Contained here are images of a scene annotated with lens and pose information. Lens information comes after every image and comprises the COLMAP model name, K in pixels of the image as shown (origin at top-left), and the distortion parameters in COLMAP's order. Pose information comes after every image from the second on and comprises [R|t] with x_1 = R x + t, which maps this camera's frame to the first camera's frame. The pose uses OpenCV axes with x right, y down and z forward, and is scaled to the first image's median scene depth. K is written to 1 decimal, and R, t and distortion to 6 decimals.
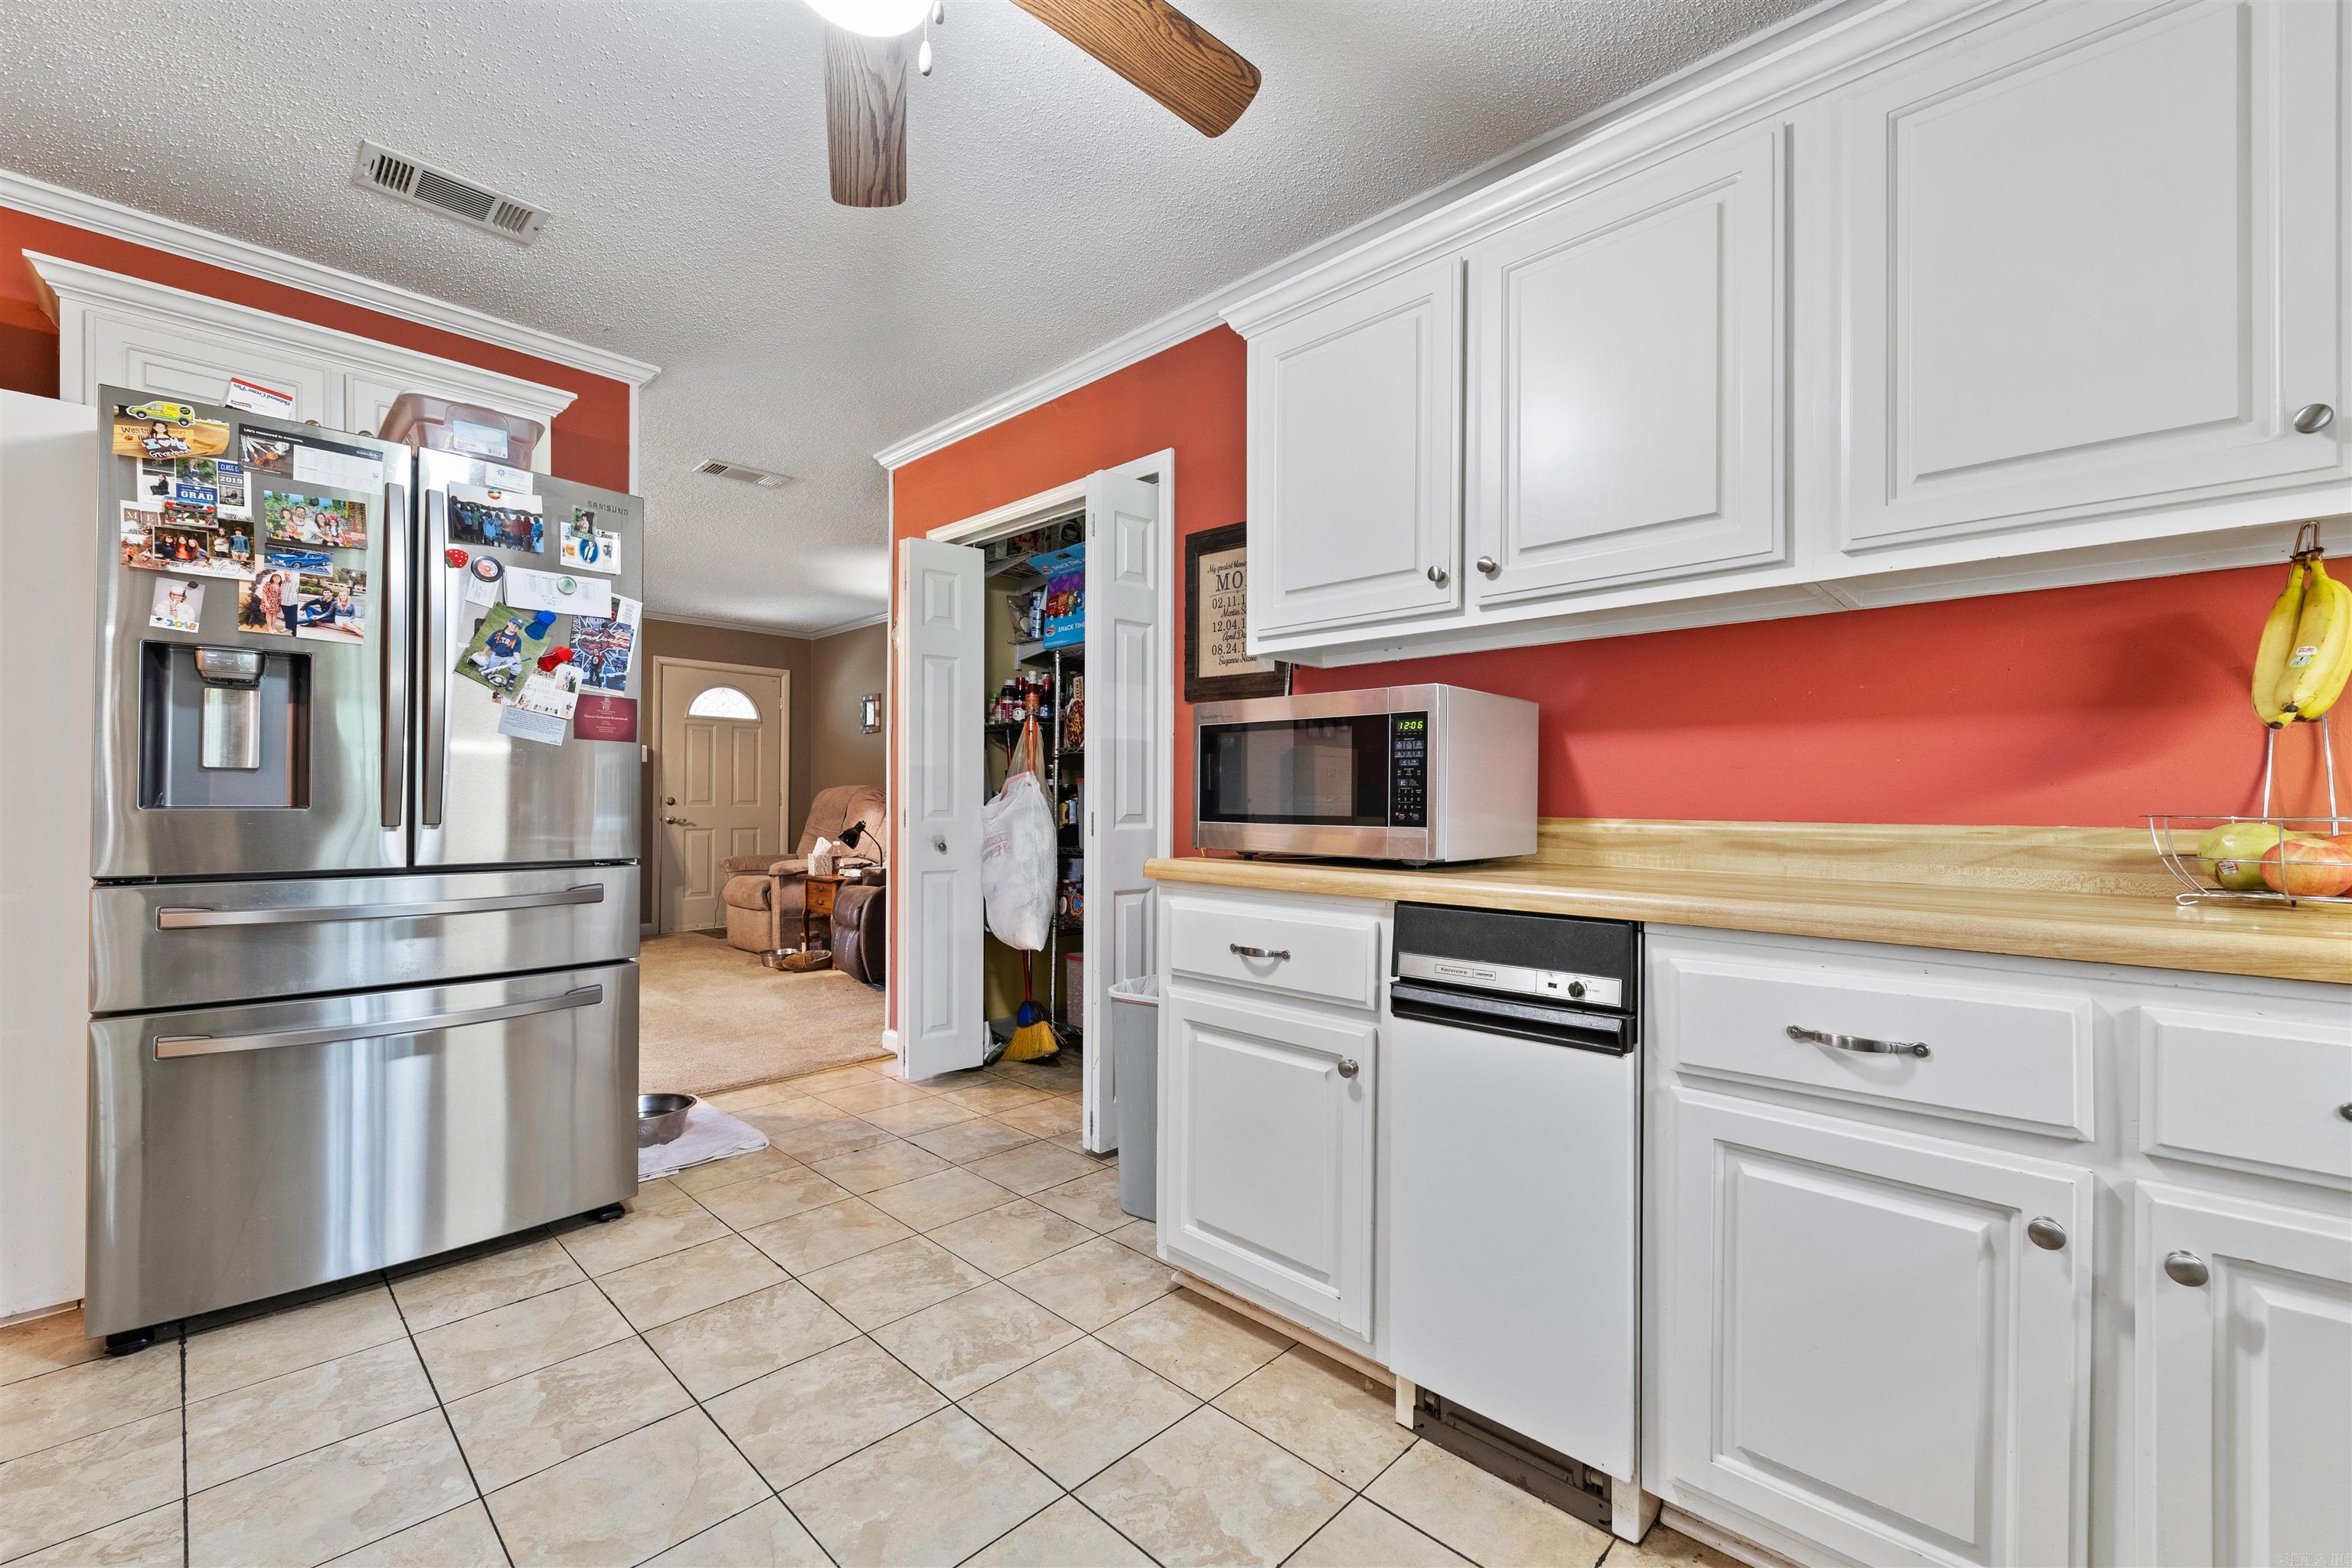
lens RADIAL K [[963.9, 0, 1167.5], [0, 963.9, 796.3], [0, 0, 1]] dist [0.010532, -0.003299]
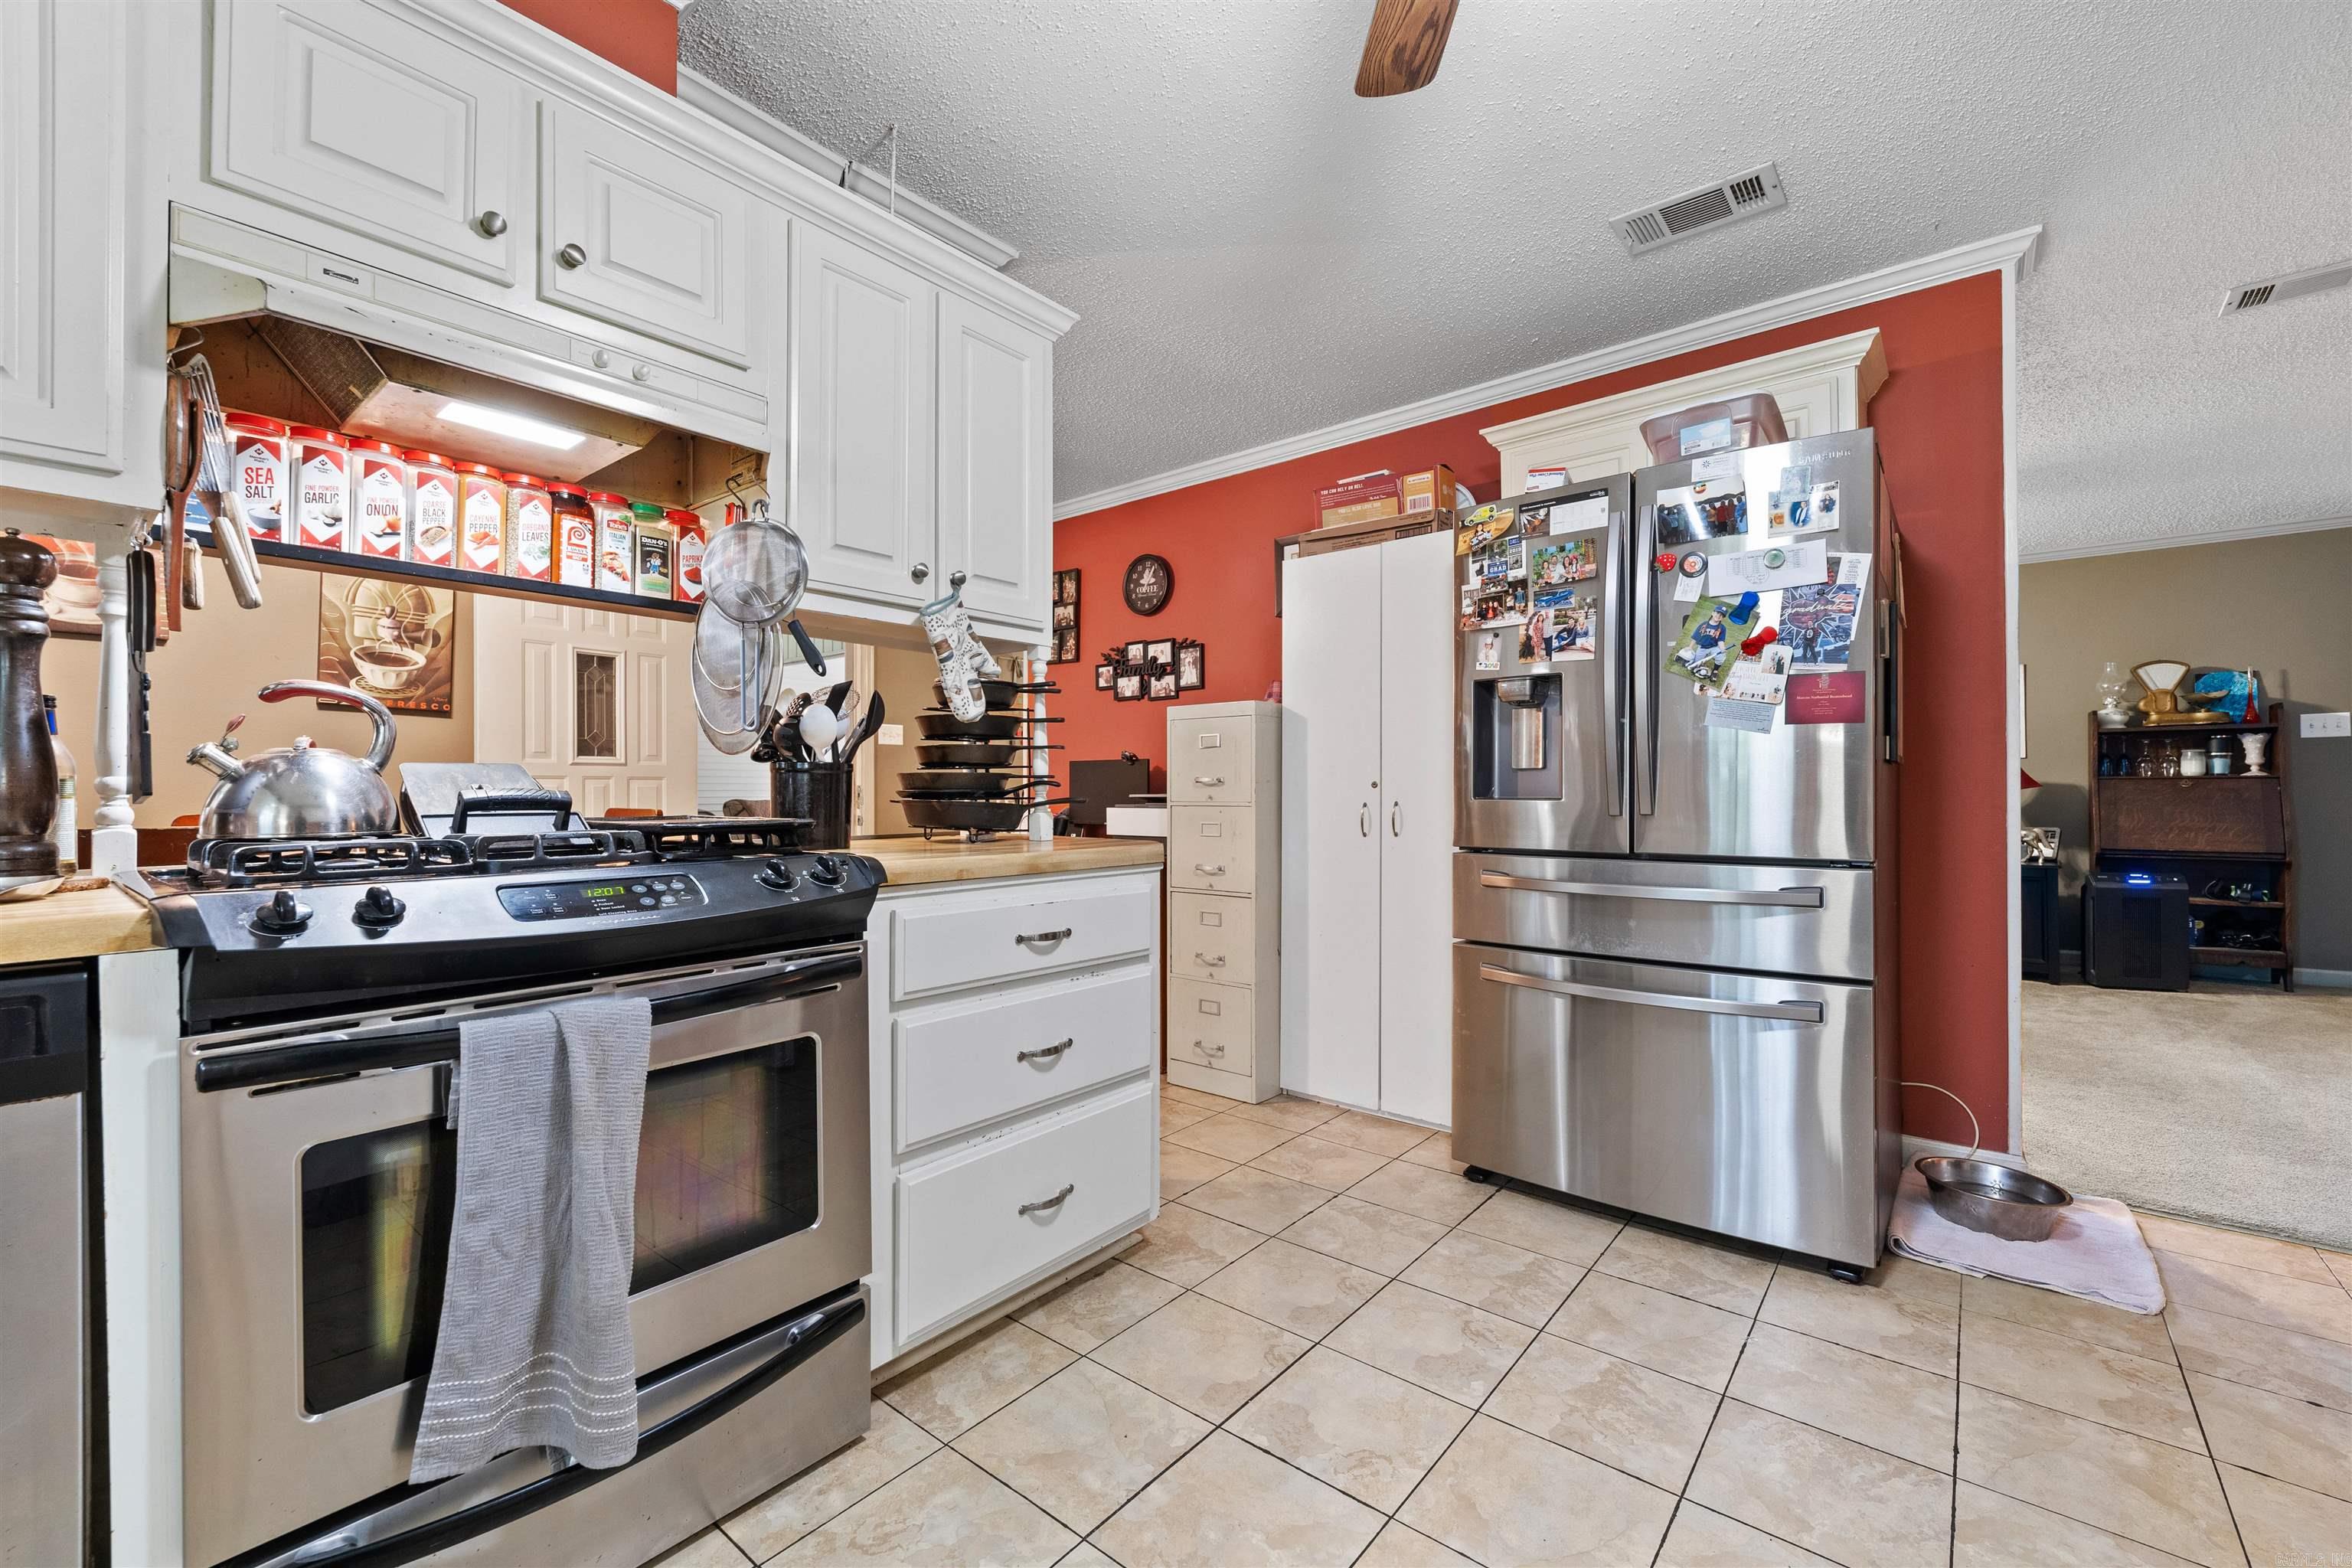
lens RADIAL K [[963.9, 0, 1178.7], [0, 963.9, 786.6], [0, 0, 1]] dist [0.010532, -0.003299]
pose [[0.084194, -0.010596, -0.996393, 0.289237], [0.007319, 0.999923, -0.010015, 0.004623], [0.996422, -0.006449, 0.084265, 0.418420]]
